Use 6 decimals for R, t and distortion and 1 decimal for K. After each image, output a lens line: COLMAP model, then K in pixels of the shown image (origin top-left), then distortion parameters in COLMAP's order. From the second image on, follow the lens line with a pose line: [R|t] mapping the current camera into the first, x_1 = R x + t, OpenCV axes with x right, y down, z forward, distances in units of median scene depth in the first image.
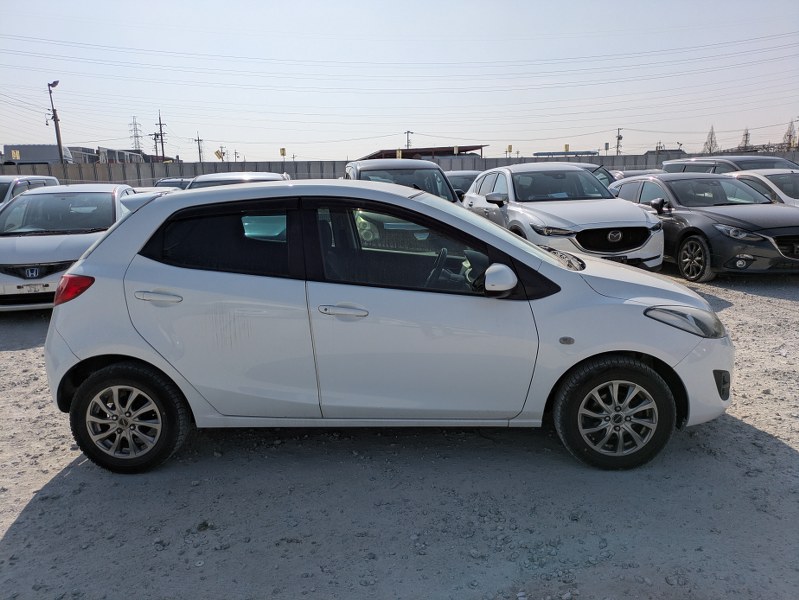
lens RADIAL K [[586.4, 0, 401.2], [0, 586.4, 285.3], [0, 0, 1]] dist [0.026377, -0.007585]
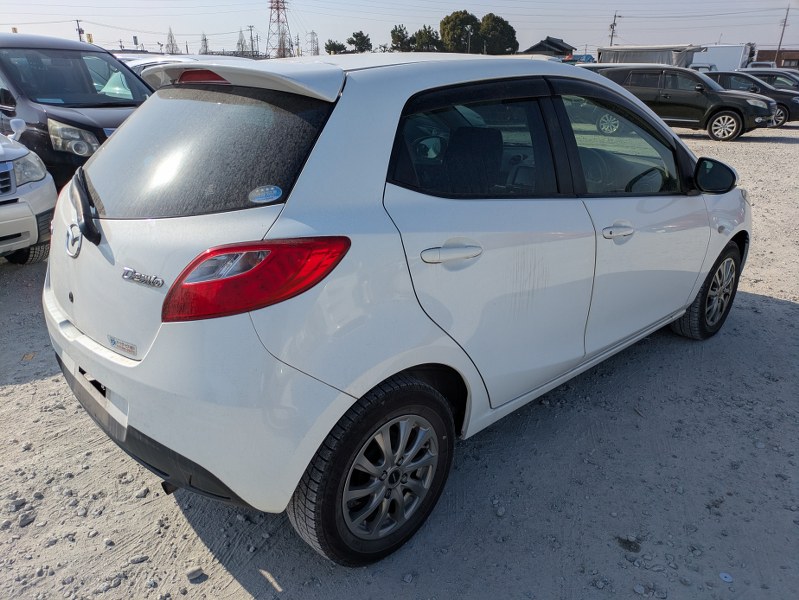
lens RADIAL K [[595.7, 0, 355.3], [0, 595.7, 301.7], [0, 0, 1]] dist [0.025048, -0.002979]
pose [[0.703474, -0.212826, 0.678107, -0.881071], [0.098845, 0.974137, 0.203193, -0.062239], [-0.703814, -0.075914, 0.706317, 0.636502]]
